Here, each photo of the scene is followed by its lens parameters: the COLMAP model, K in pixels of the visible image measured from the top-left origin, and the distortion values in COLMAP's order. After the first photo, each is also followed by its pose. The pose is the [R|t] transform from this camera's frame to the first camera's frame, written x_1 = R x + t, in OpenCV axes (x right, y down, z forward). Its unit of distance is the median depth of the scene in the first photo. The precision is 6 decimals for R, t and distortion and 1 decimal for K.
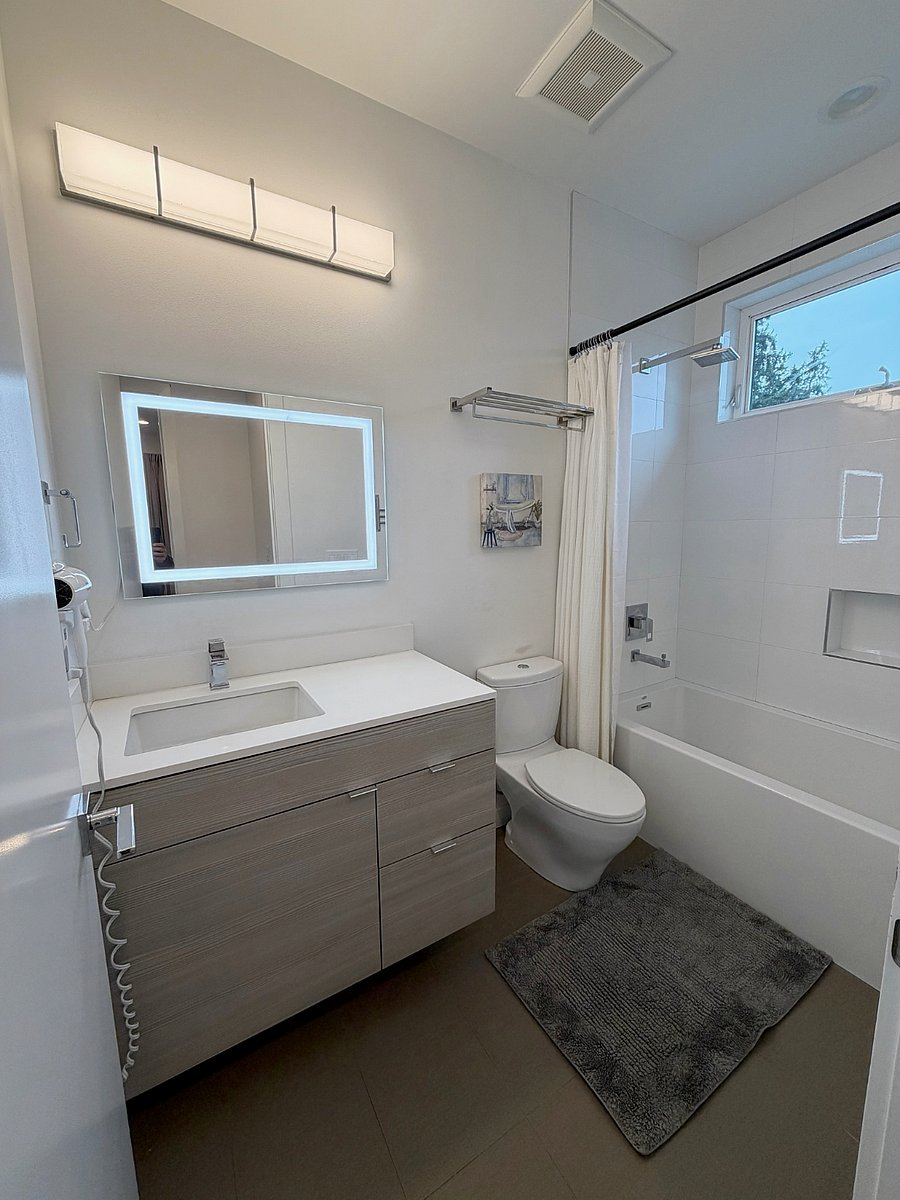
lens RADIAL K [[483.6, 0, 450.0], [0, 483.6, 600.0], [0, 0, 1]] dist [0.000914, -0.000035]
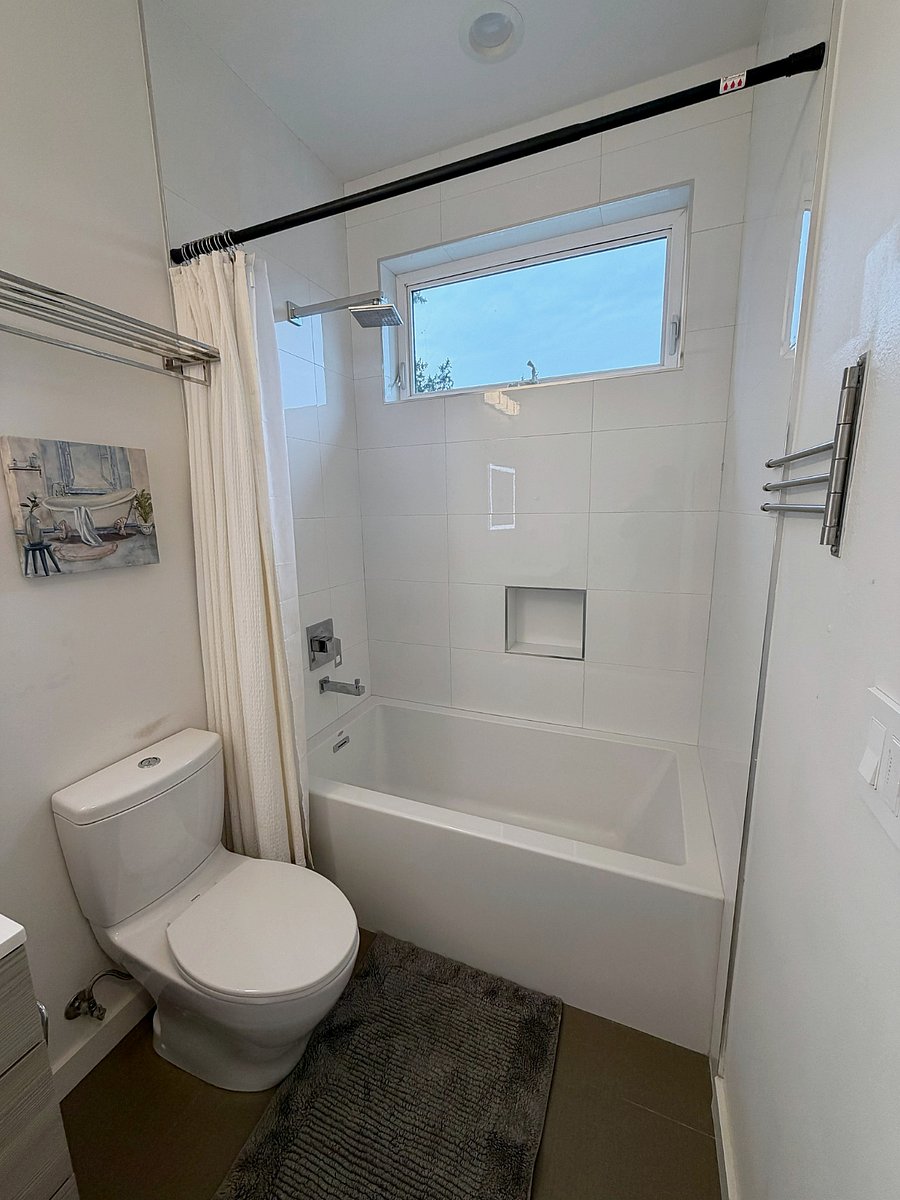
lens RADIAL K [[483.6, 0, 450.0], [0, 483.6, 600.0], [0, 0, 1]] dist [0.000914, -0.000035]
pose [[0.808727, -0.111850, 0.577451, 0.129086], [0.094596, 0.993706, 0.059994, -0.068123], [-0.580527, 0.006106, 0.814218, 0.277796]]
